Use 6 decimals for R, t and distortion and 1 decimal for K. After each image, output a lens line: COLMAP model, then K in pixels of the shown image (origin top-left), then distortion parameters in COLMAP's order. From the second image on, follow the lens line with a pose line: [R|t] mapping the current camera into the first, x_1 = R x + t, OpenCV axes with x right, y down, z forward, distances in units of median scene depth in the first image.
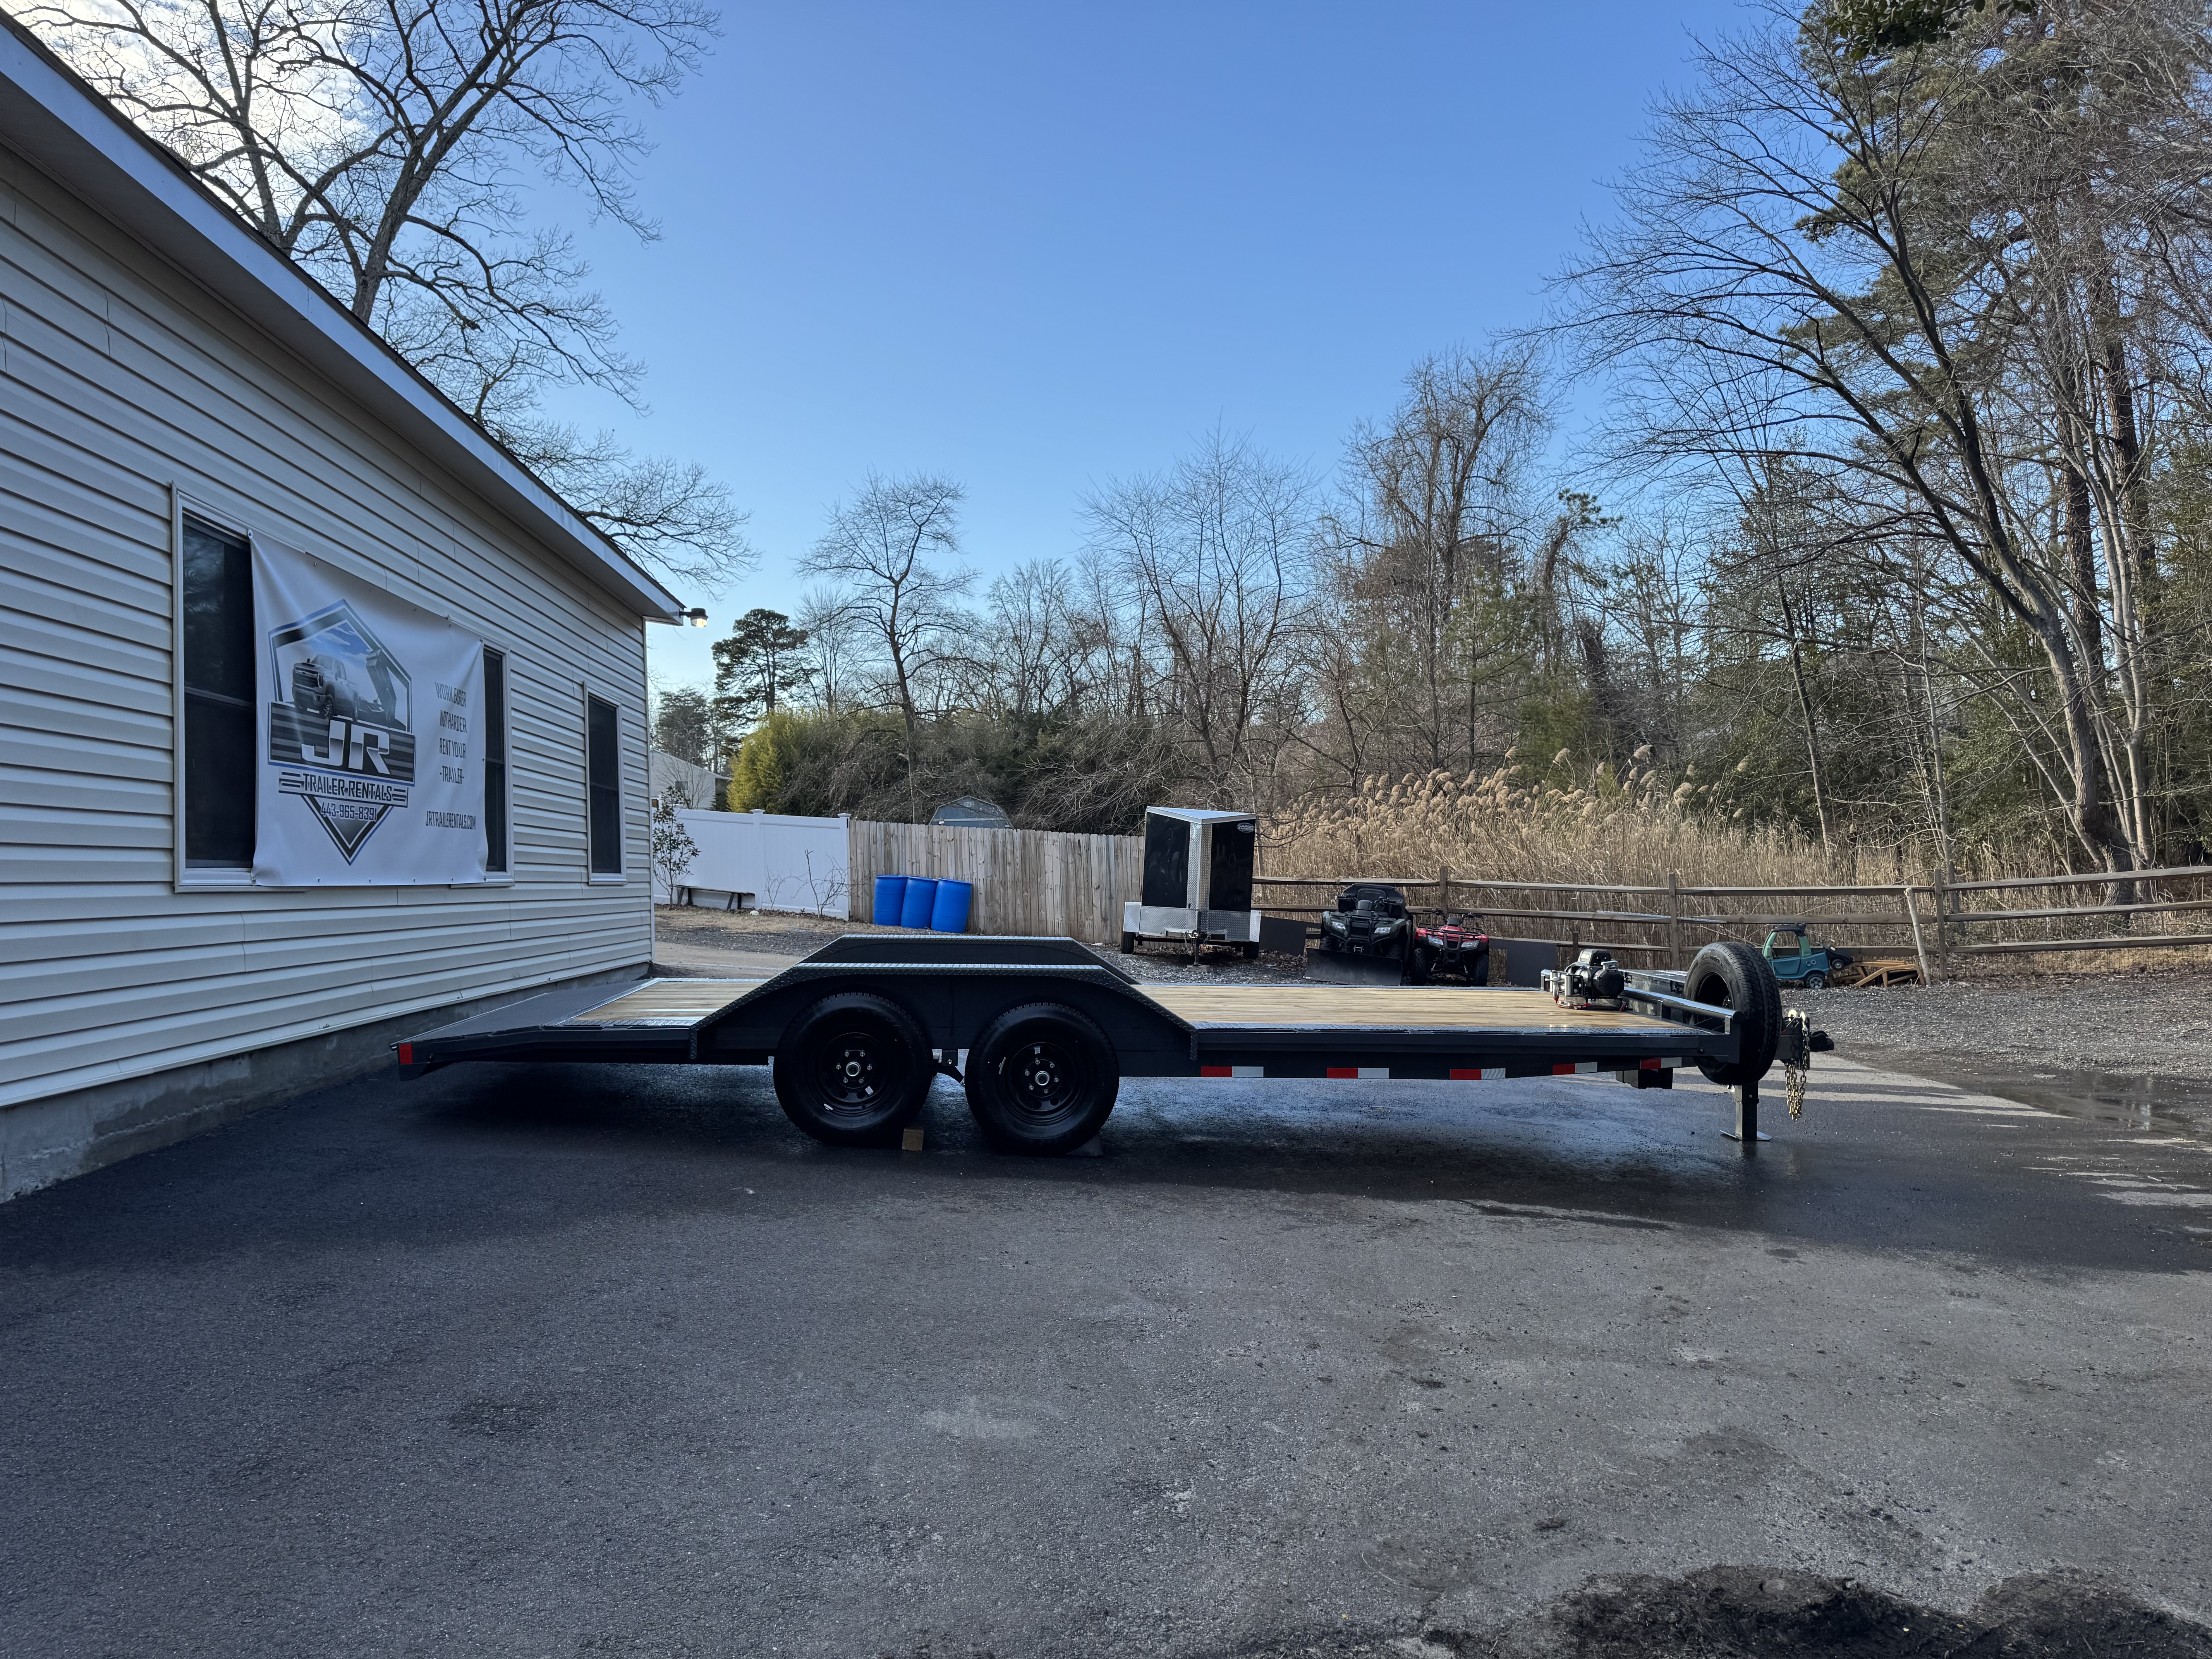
lens RADIAL K [[1655.9, 0, 1106.0], [0, 1655.9, 829.5], [0, 0, 1]] dist [-0.064856, -0.001349]
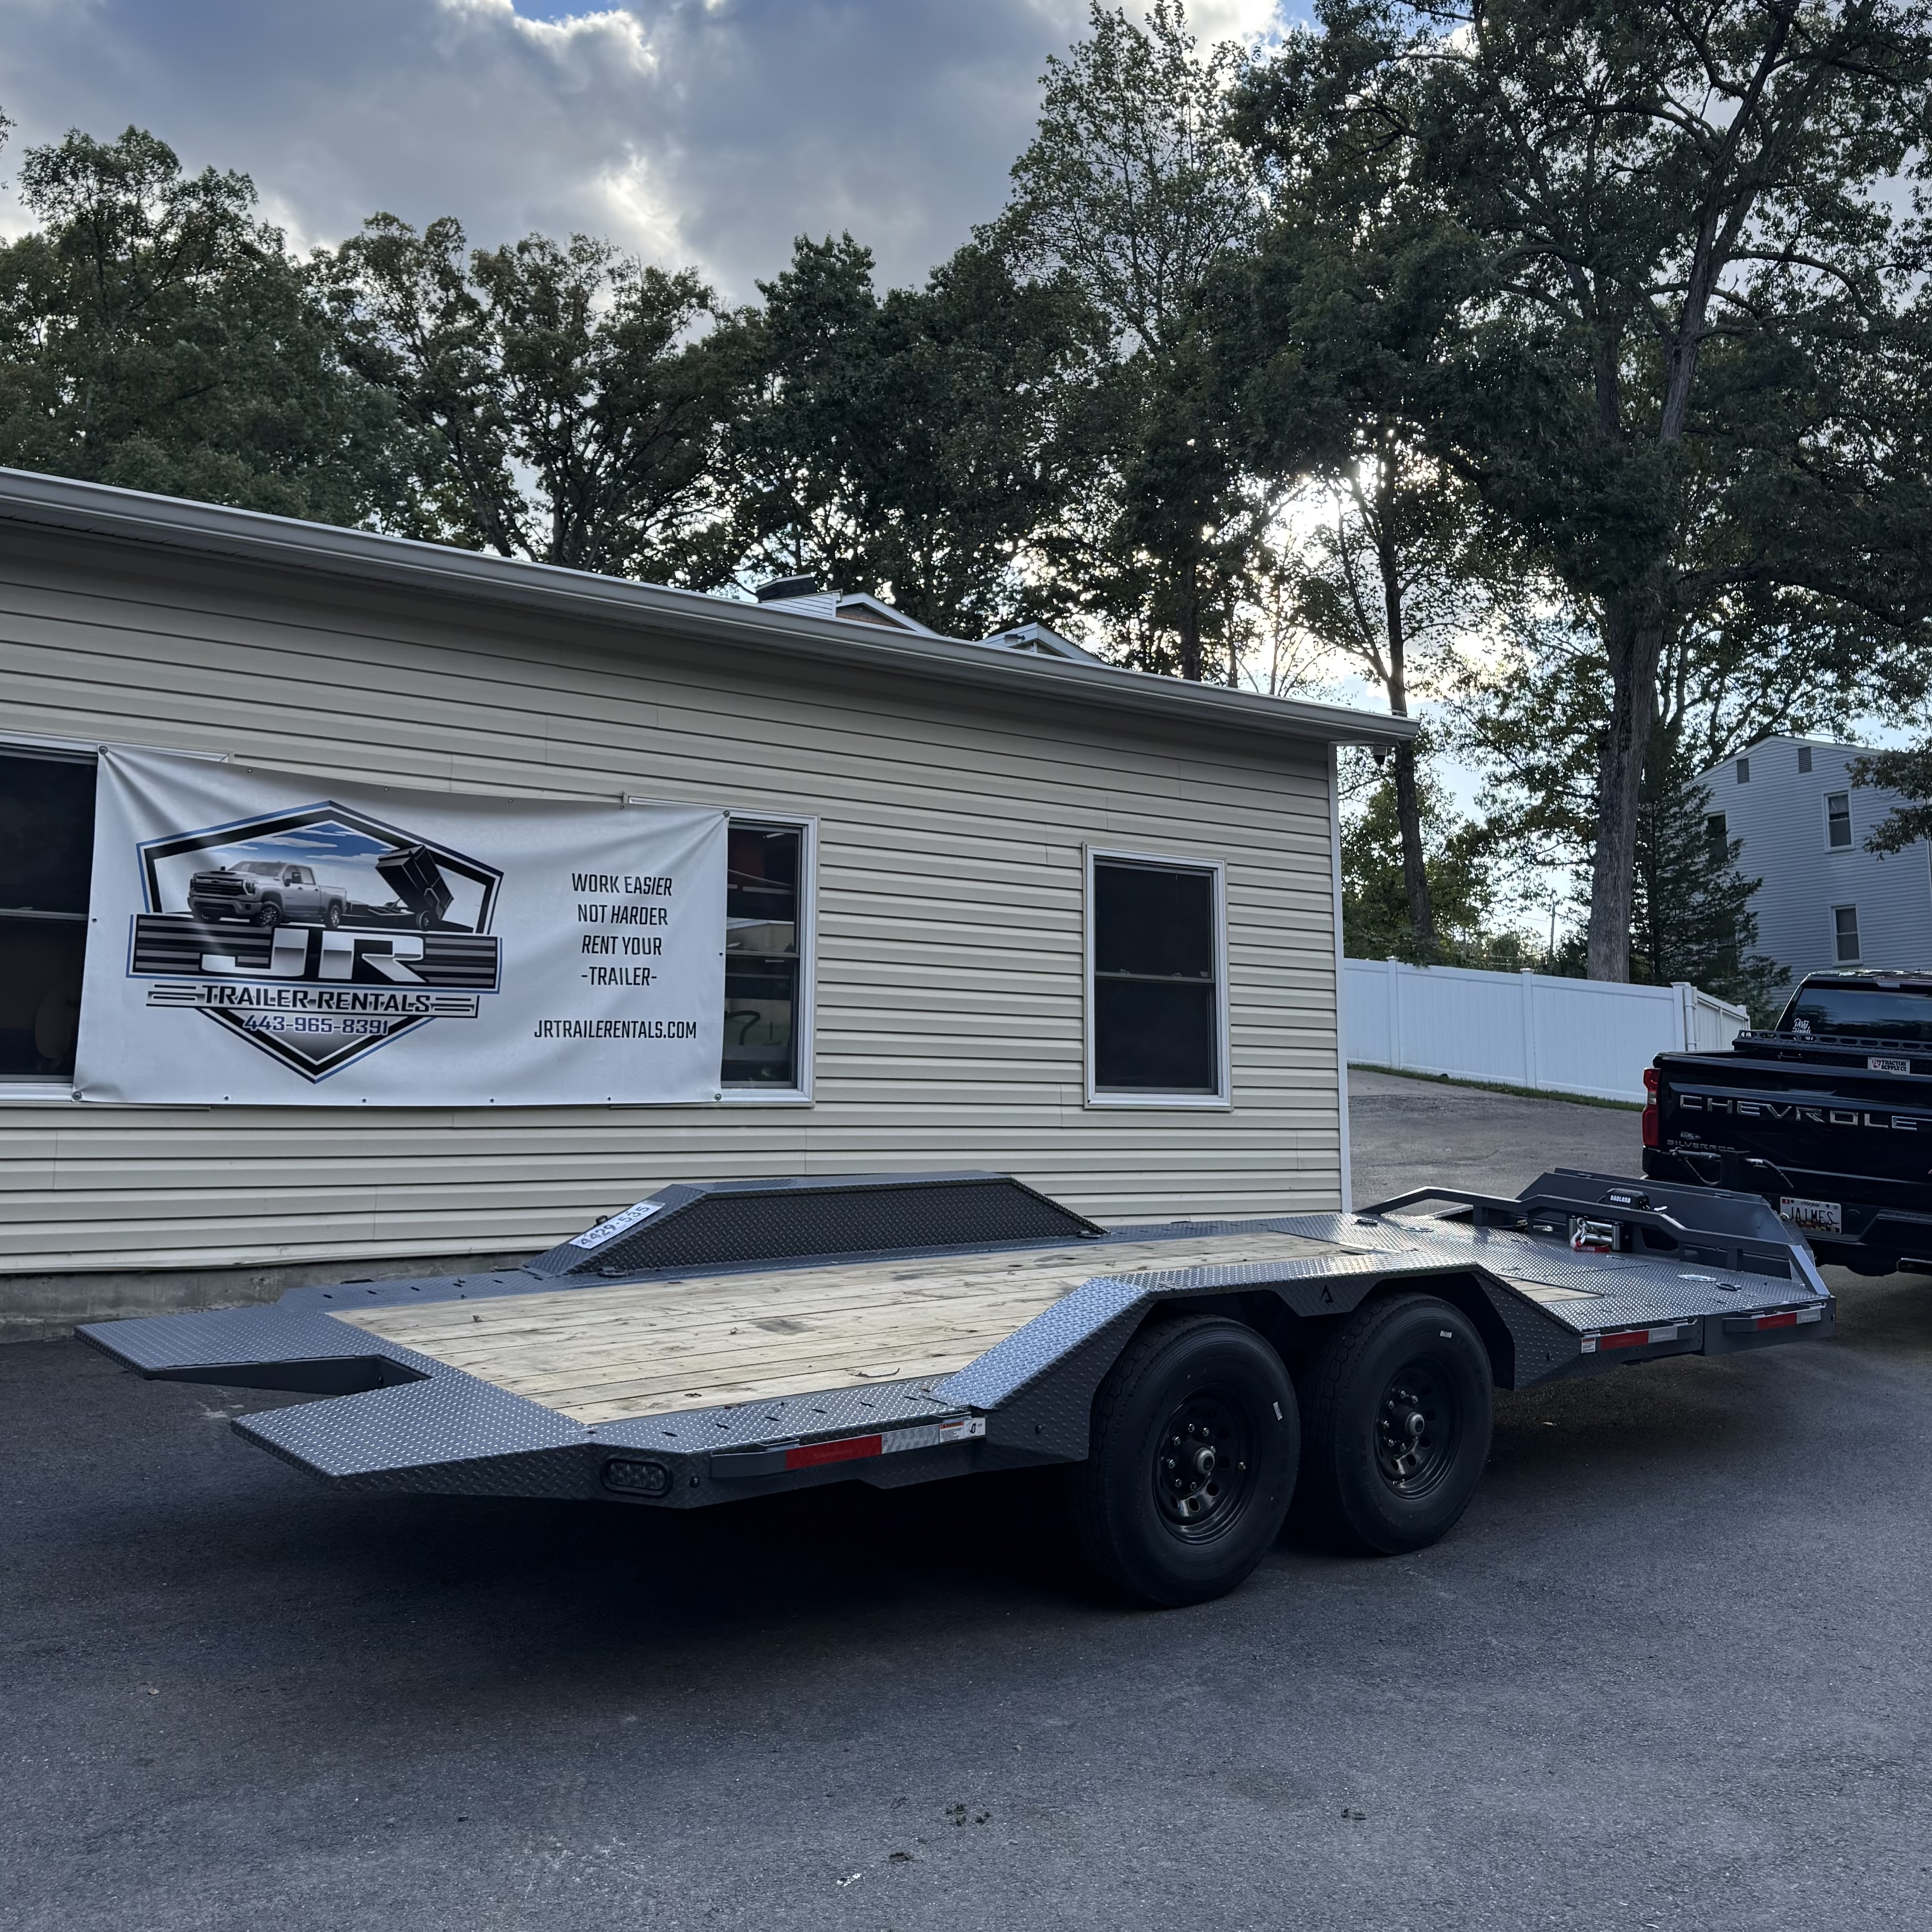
lens RADIAL K [[1949.4, 0, 1062.0], [0, 1949.4, 791.4], [0, 0, 1]] dist [0.193659, -0.375020]
pose [[0.581358, -0.124333, -0.804092, 0.715245], [0.017809, 0.989963, -0.140197, 0.024015], [0.813453, 0.067184, 0.577737, 0.679127]]
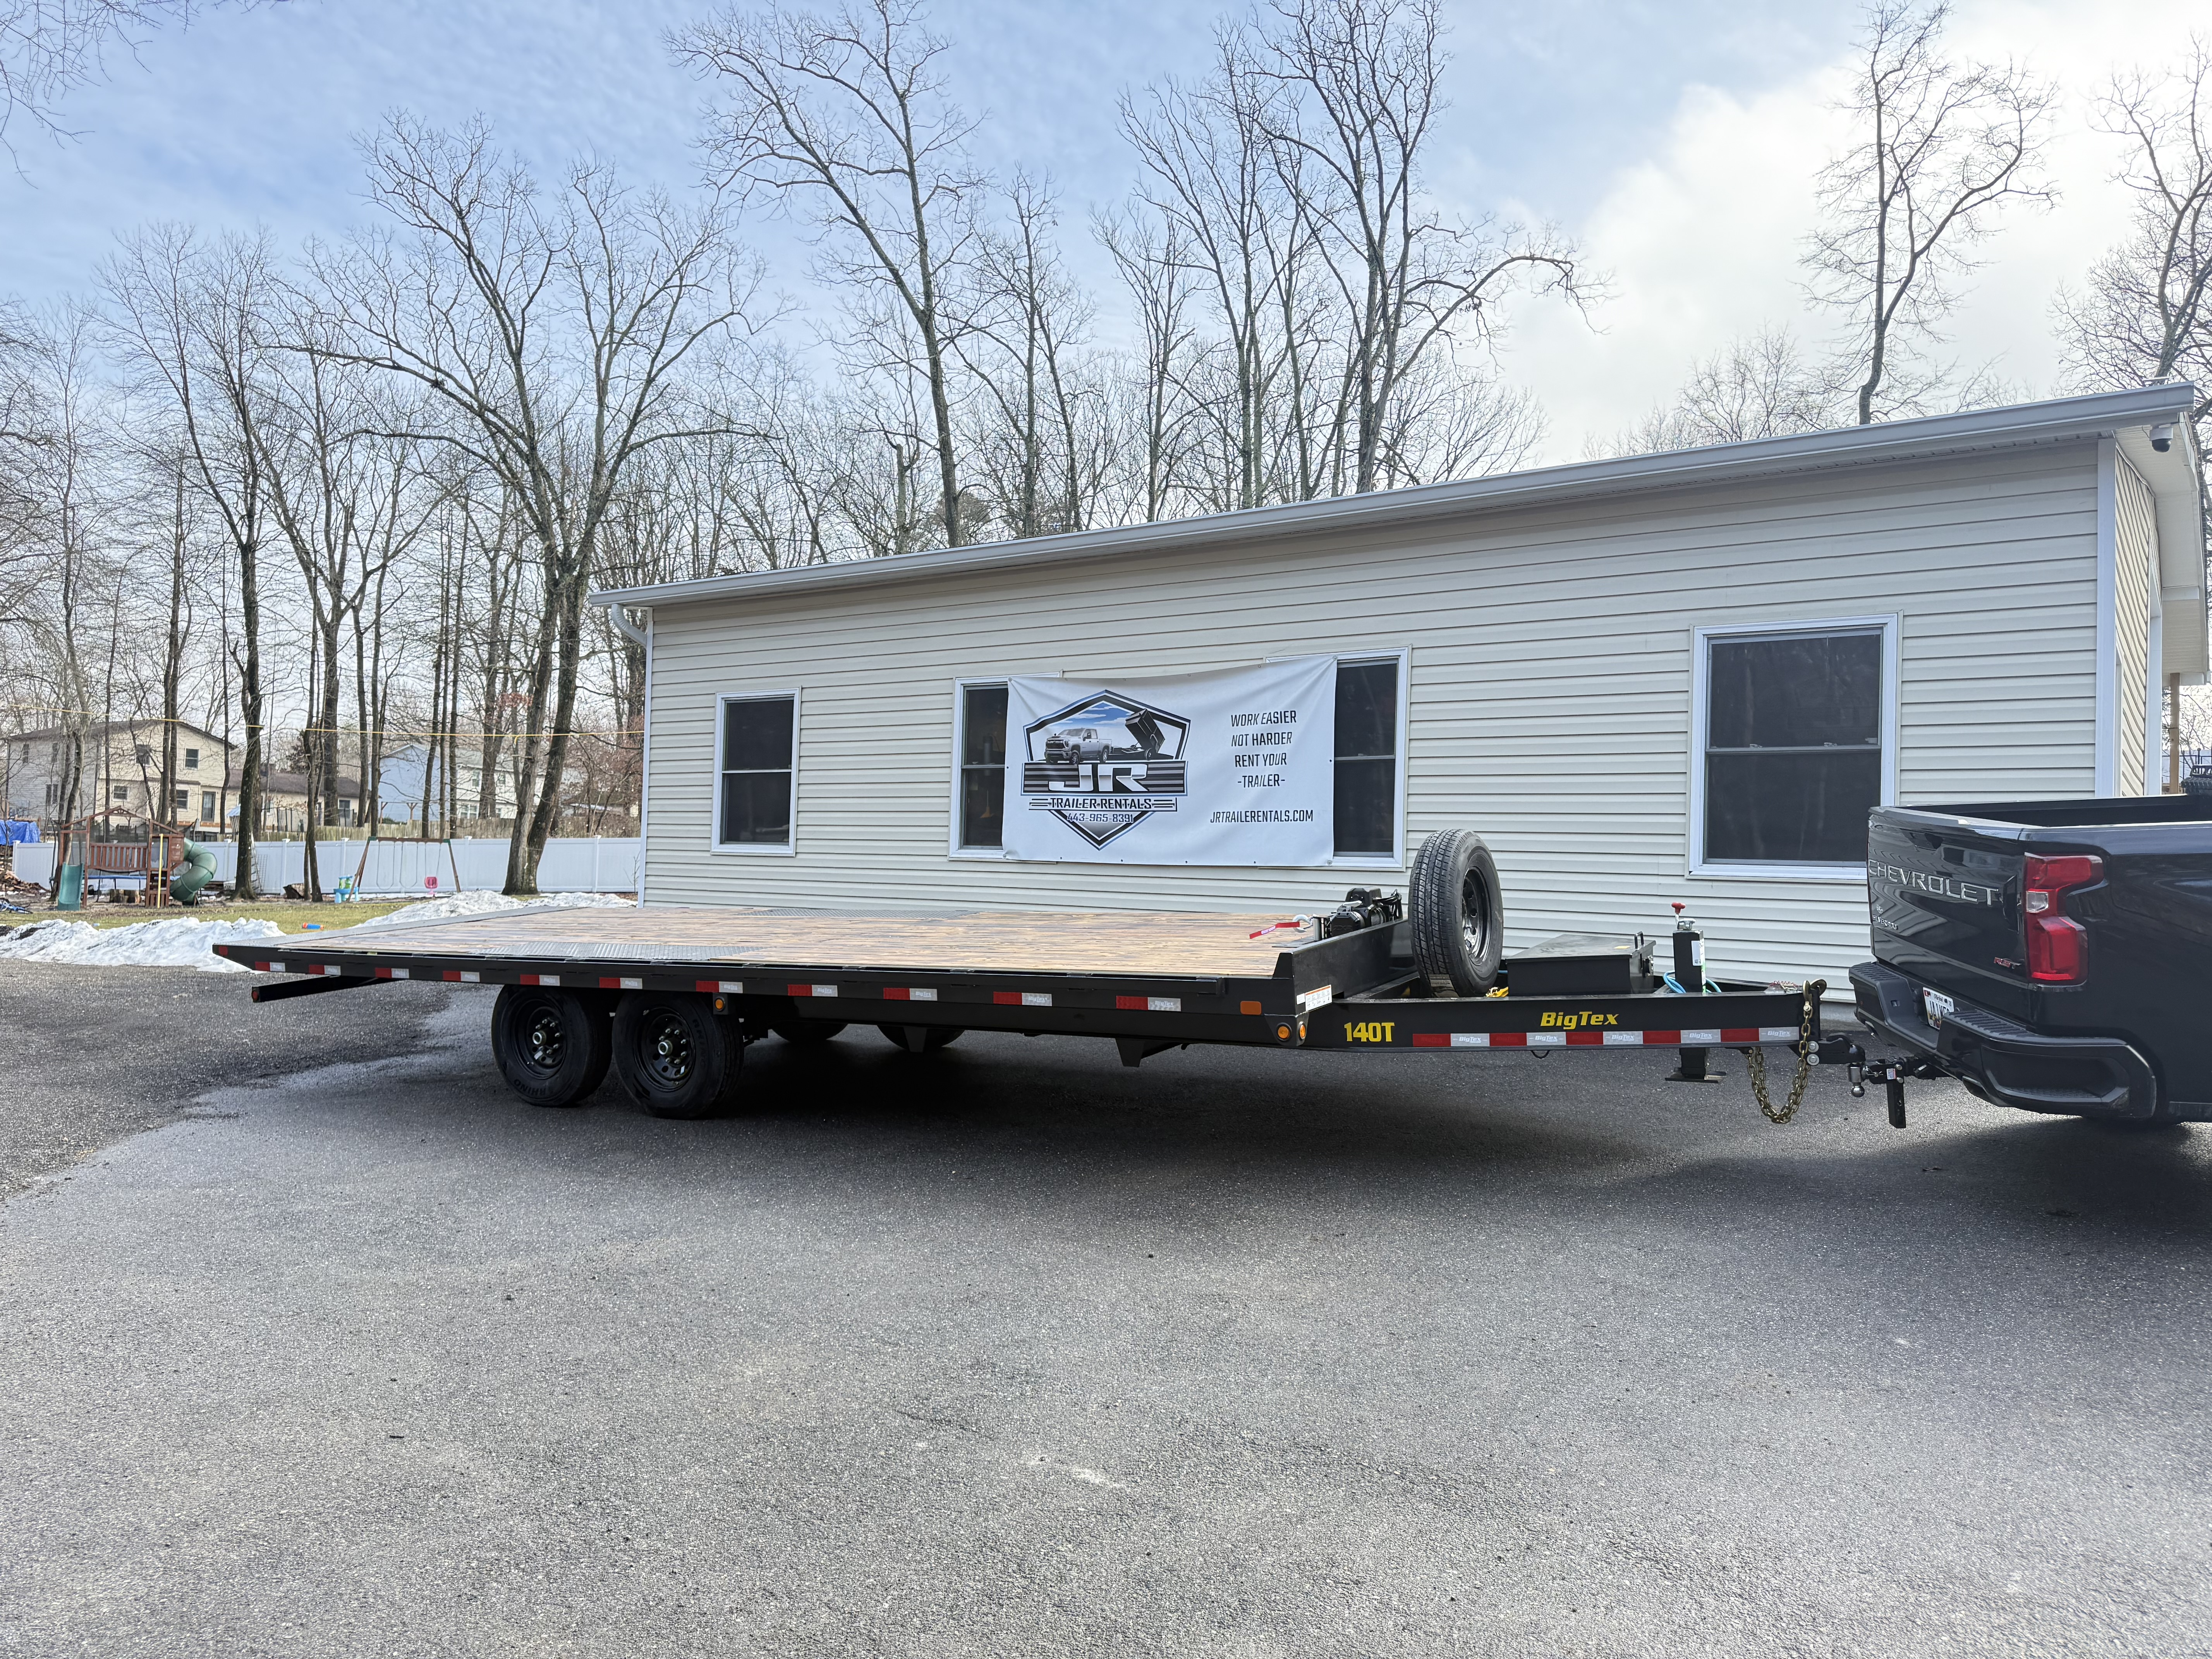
lens RADIAL K [[1542.6, 0, 1147.9], [0, 1542.6, 831.1], [0, 0, 1]] dist [0.092364, -0.132692]
pose [[-0.591759, -0.031812, -0.805487, 0.758830], [0.001565, 0.999174, -0.040611, 0.065828], [0.806114, -0.025293, -0.591220, 1.956802]]
